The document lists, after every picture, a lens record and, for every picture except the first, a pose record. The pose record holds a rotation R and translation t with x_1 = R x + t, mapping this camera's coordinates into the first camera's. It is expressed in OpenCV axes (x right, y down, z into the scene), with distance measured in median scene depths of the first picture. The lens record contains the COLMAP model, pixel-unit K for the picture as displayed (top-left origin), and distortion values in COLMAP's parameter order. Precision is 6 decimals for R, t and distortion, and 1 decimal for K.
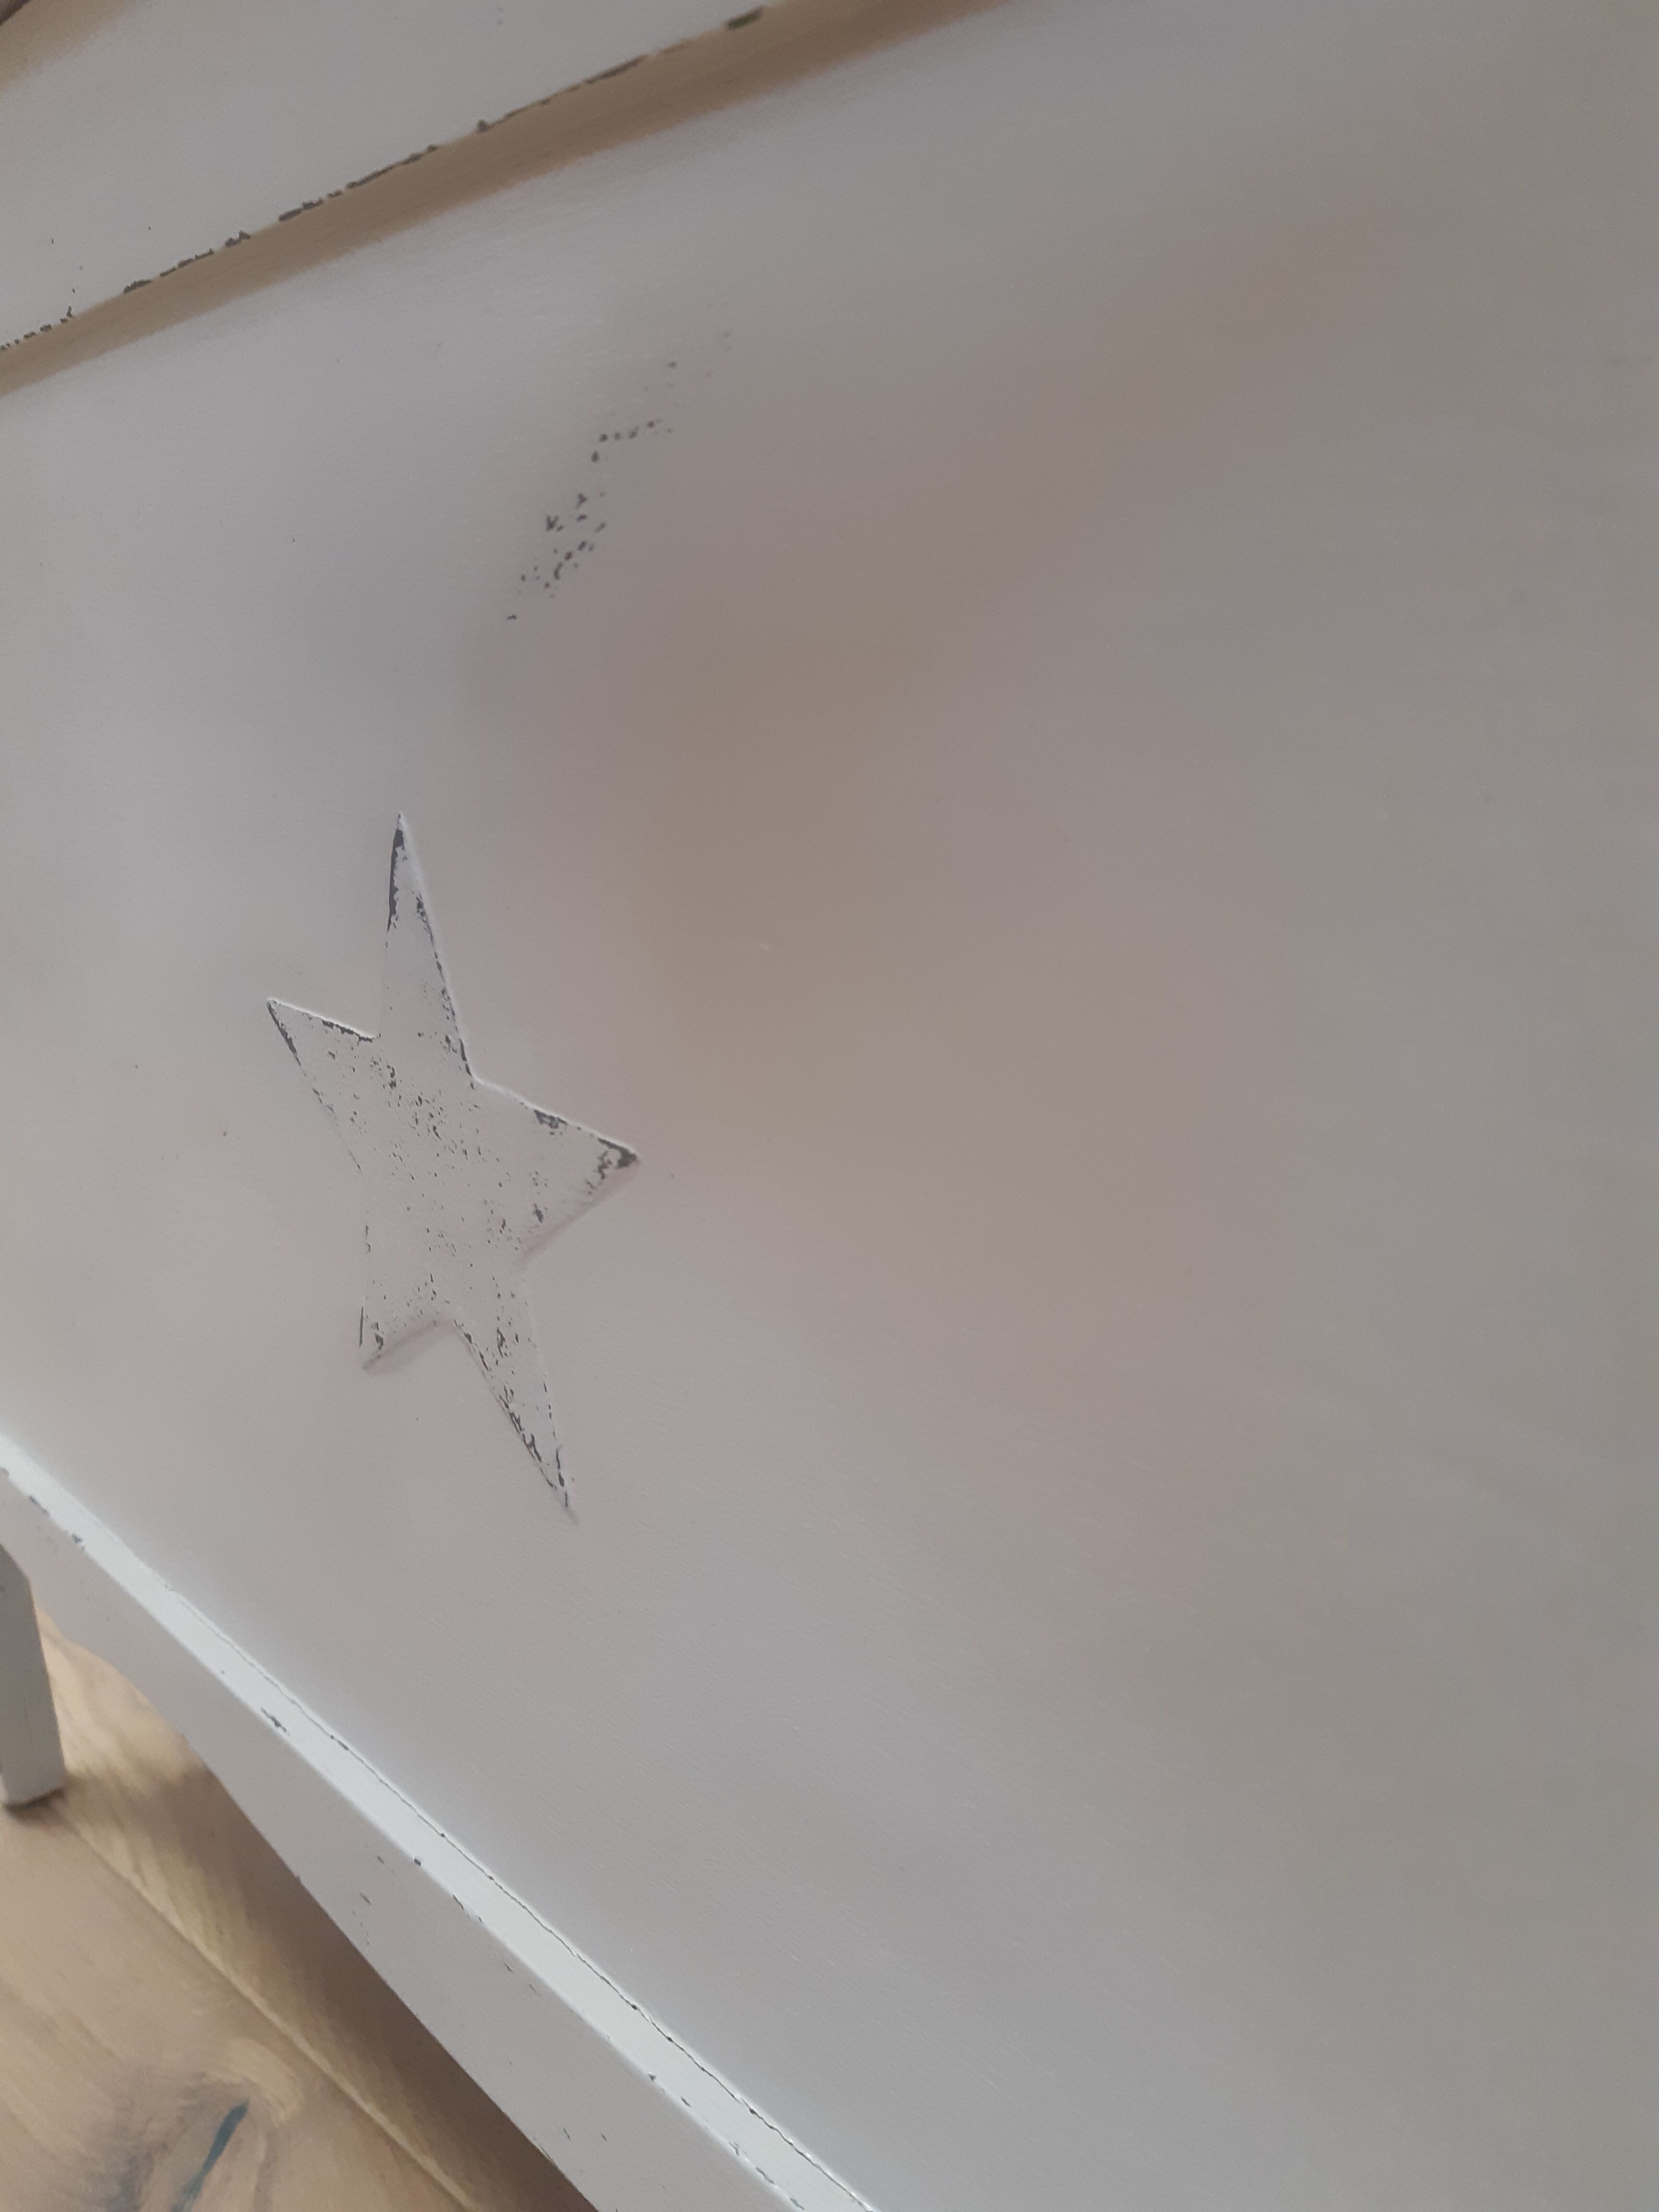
lens RADIAL K [[1695.2, 0, 829.5], [0, 1695.2, 1106.0], [0, 0, 1]] dist [0.103815, -0.182488]
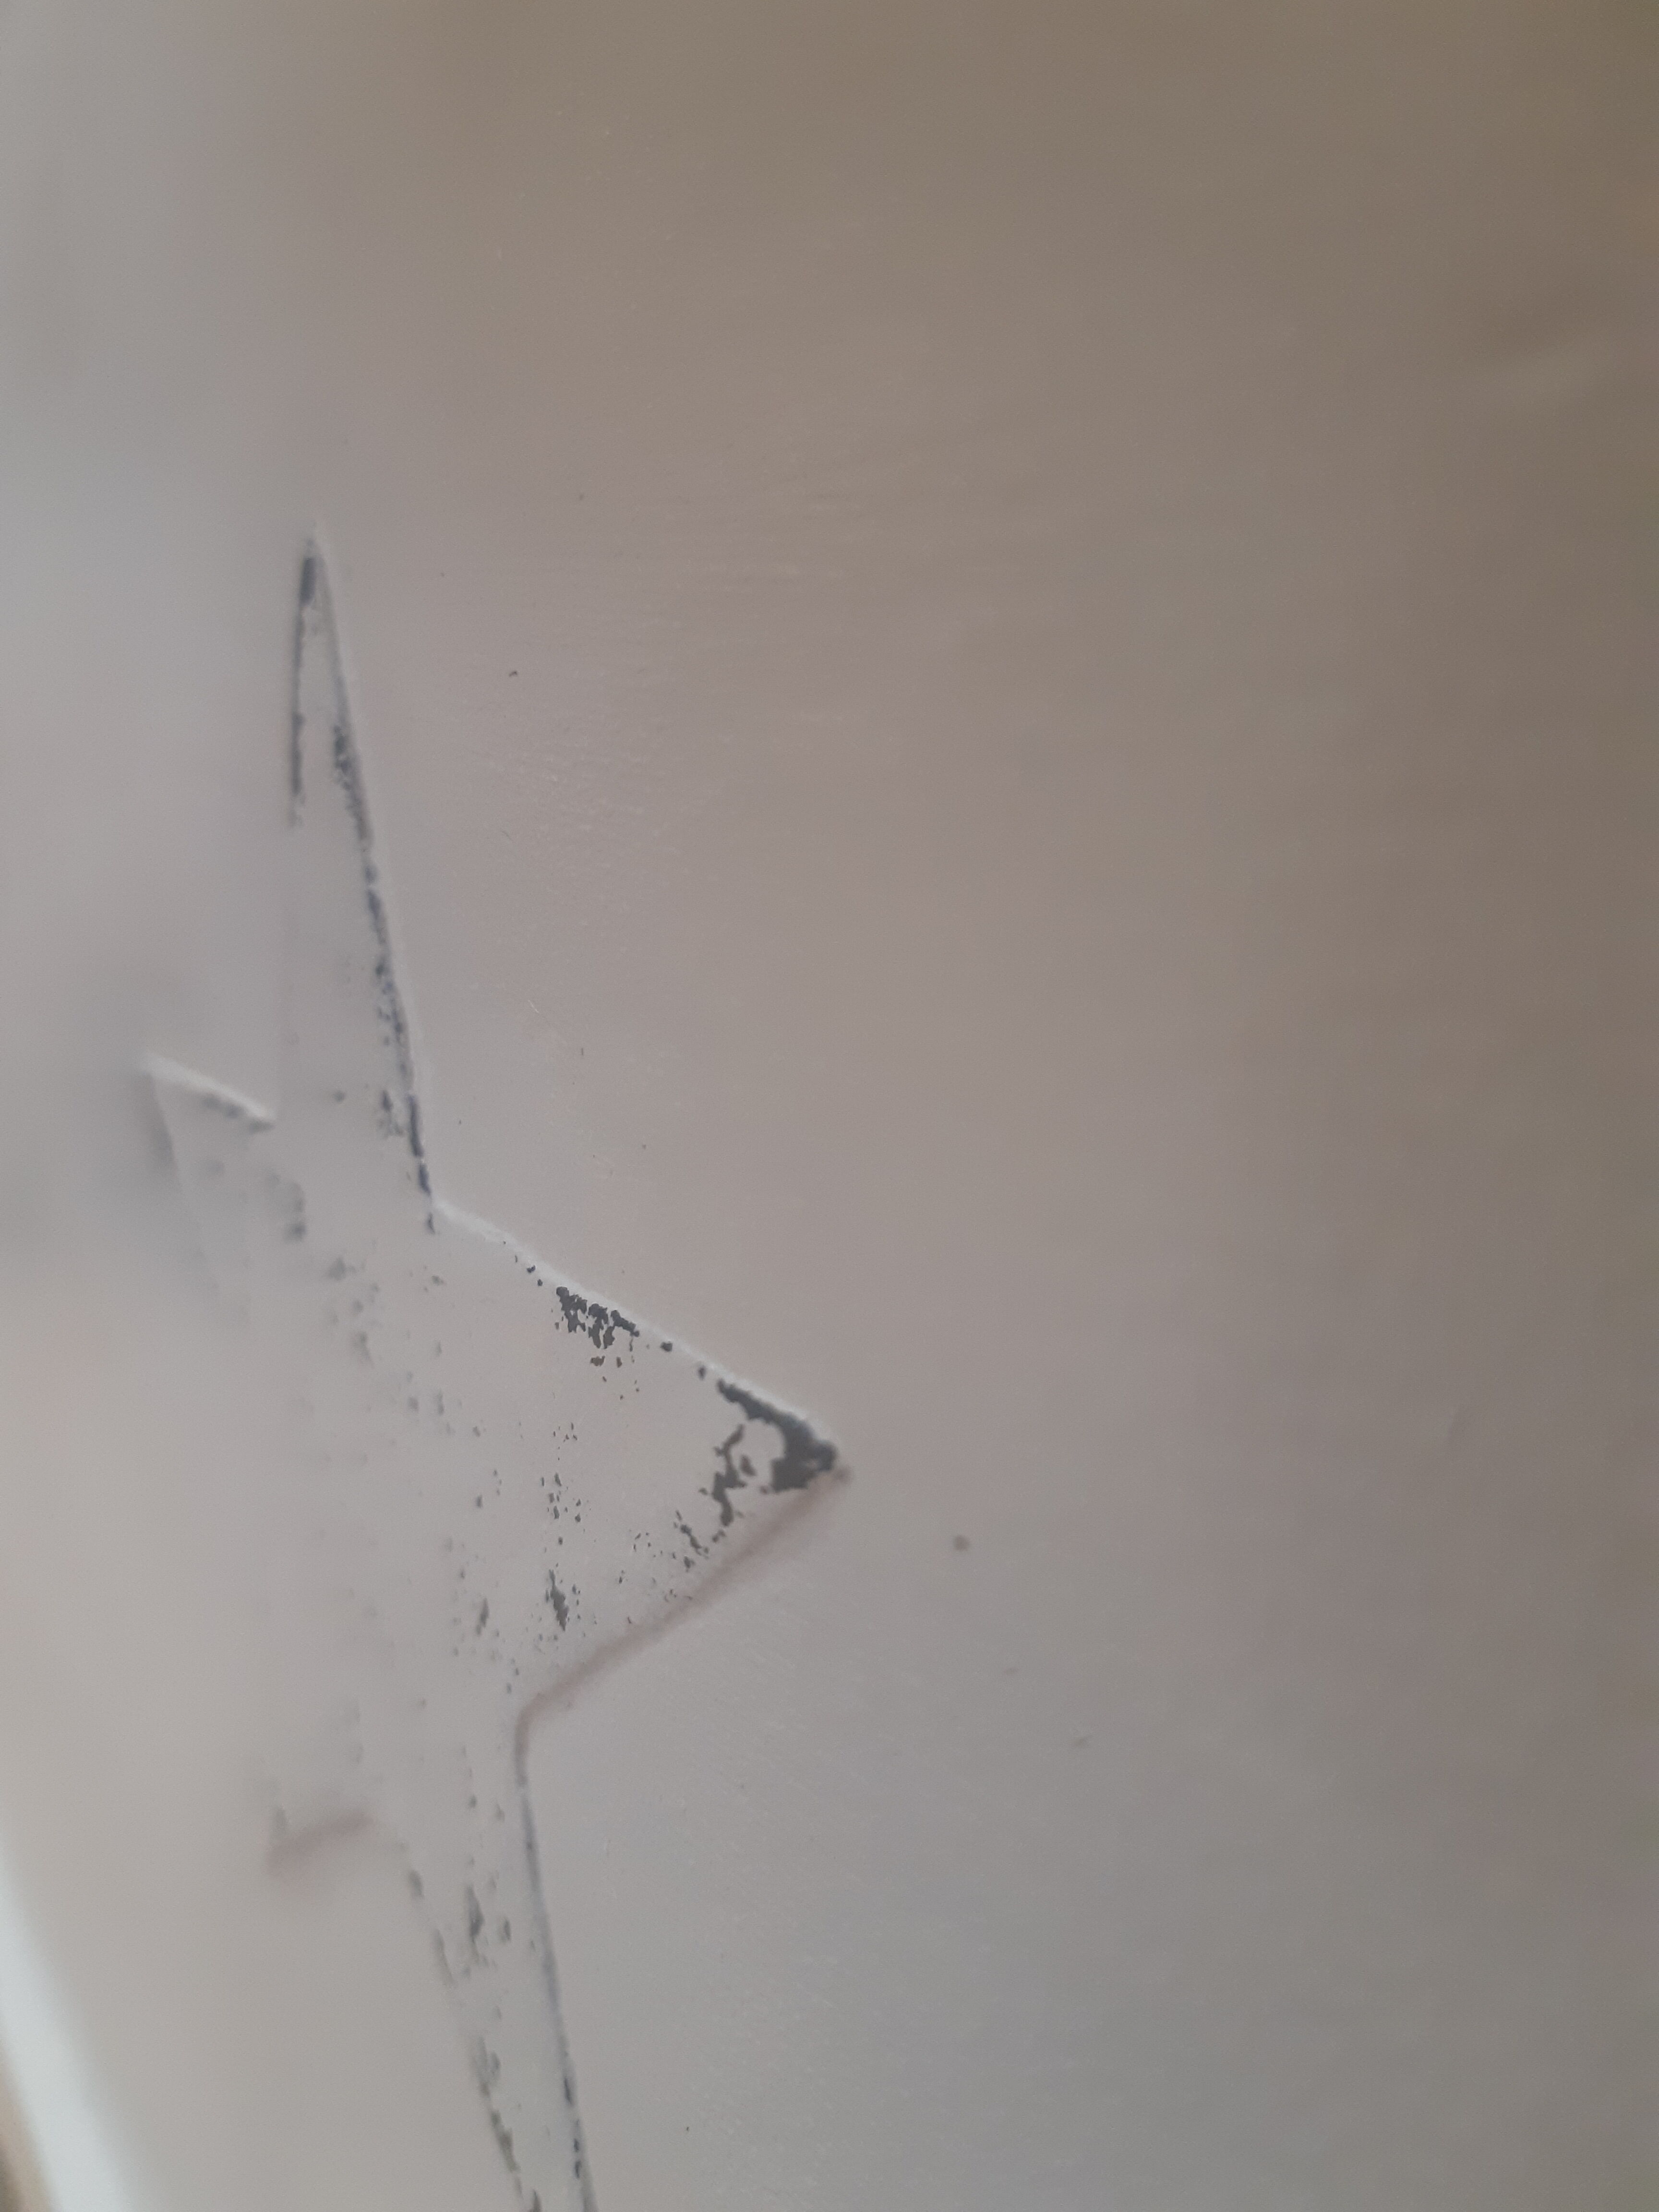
lens RADIAL K [[1695.2, 0, 829.5], [0, 1695.2, 1106.0], [0, 0, 1]] dist [0.103815, -0.182488]
pose [[0.986266, 0.043832, -0.159245, -0.067361], [-0.069969, 0.984235, -0.162439, 0.017364], [0.149615, 0.171350, 0.973784, 0.659060]]
